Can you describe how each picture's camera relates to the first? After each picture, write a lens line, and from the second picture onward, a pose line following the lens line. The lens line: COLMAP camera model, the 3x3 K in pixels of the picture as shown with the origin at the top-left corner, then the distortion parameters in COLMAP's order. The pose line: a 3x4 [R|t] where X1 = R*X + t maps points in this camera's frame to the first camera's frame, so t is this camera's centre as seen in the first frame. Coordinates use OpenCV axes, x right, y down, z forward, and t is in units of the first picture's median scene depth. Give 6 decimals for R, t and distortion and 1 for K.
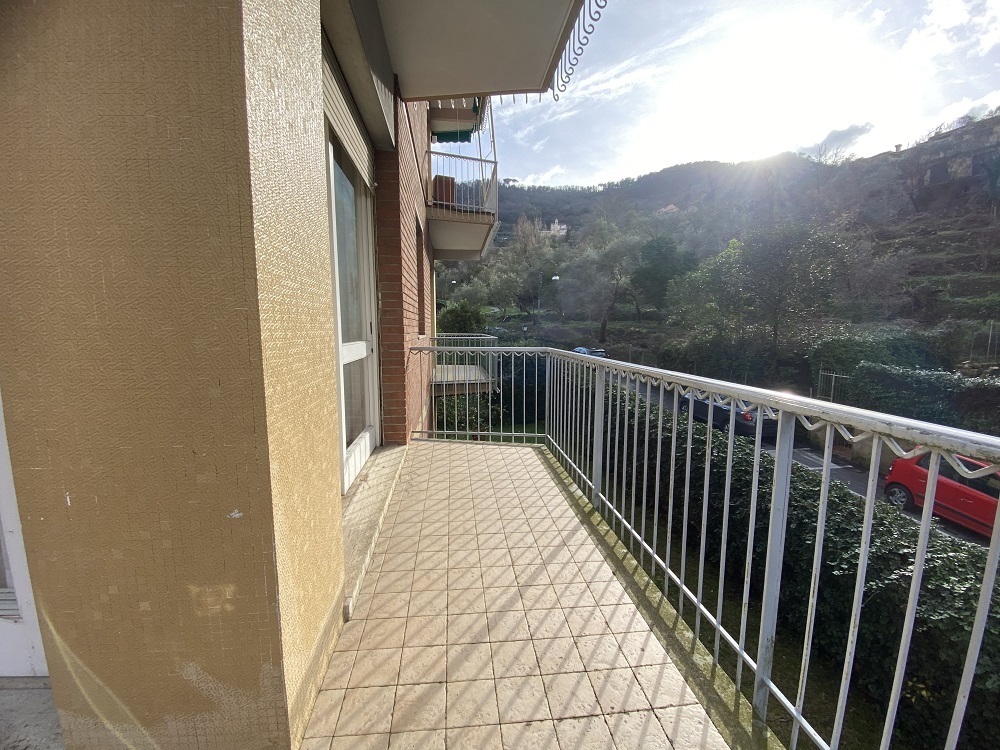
lens RADIAL K [[406.2, 0, 497.2], [0, 406.2, 375.4], [0, 0, 1]] dist [0.020907, -0.023638]
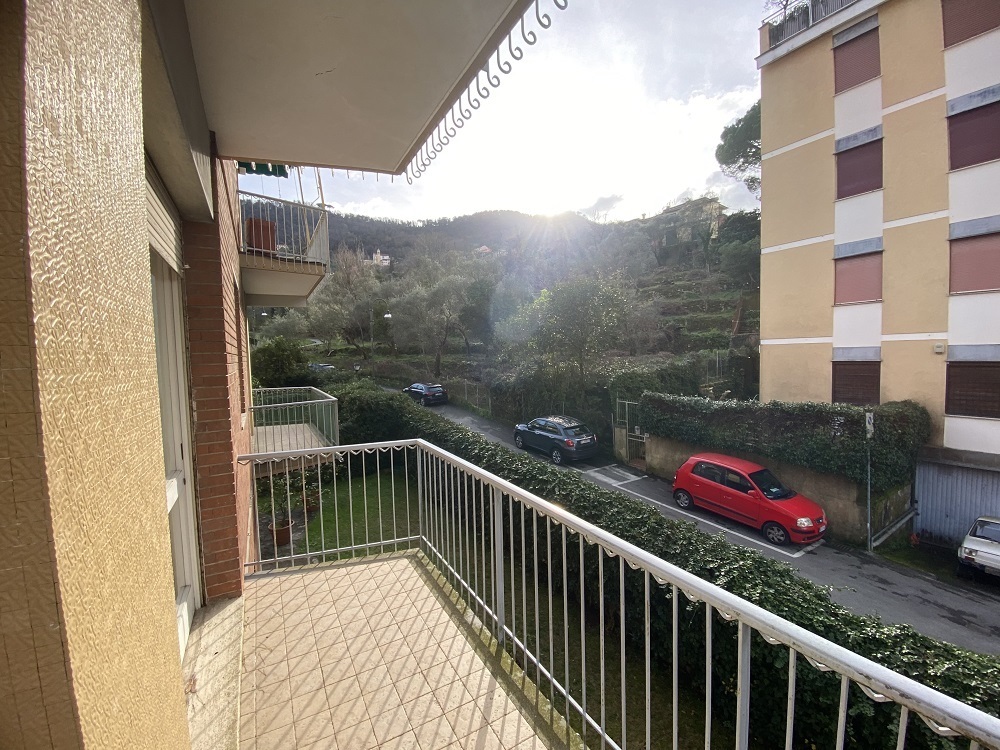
lens RADIAL K [[406.8, 0, 500.0], [0, 406.8, 375.0], [0, 0, 1]] dist [0.017355, -0.019772]
pose [[0.913212, -0.048305, 0.404612, -0.067872], [0.077766, 0.995359, -0.056686, -0.147816], [-0.399996, 0.083231, 0.912730, 0.073544]]
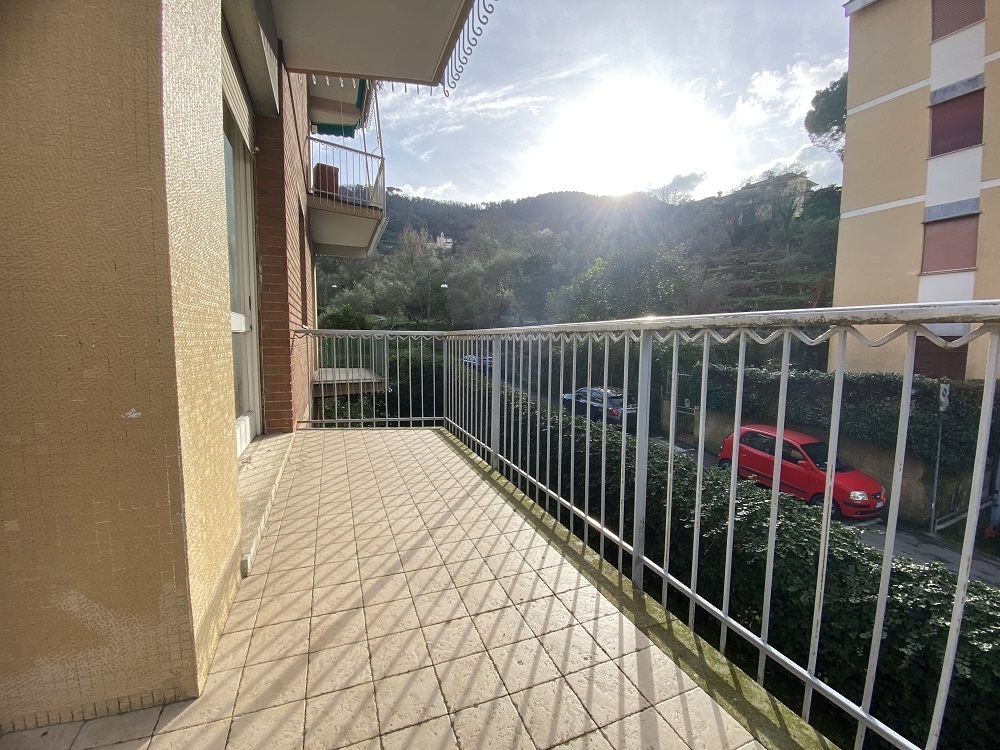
lens RADIAL K [[406.8, 0, 500.0], [0, 406.8, 375.0], [0, 0, 1]] dist [0.017355, -0.019772]
pose [[0.961136, -0.015015, 0.275668, -0.023679], [0.023162, 0.999385, -0.026322, 0.071882], [-0.275104, 0.031684, 0.960892, -0.026717]]
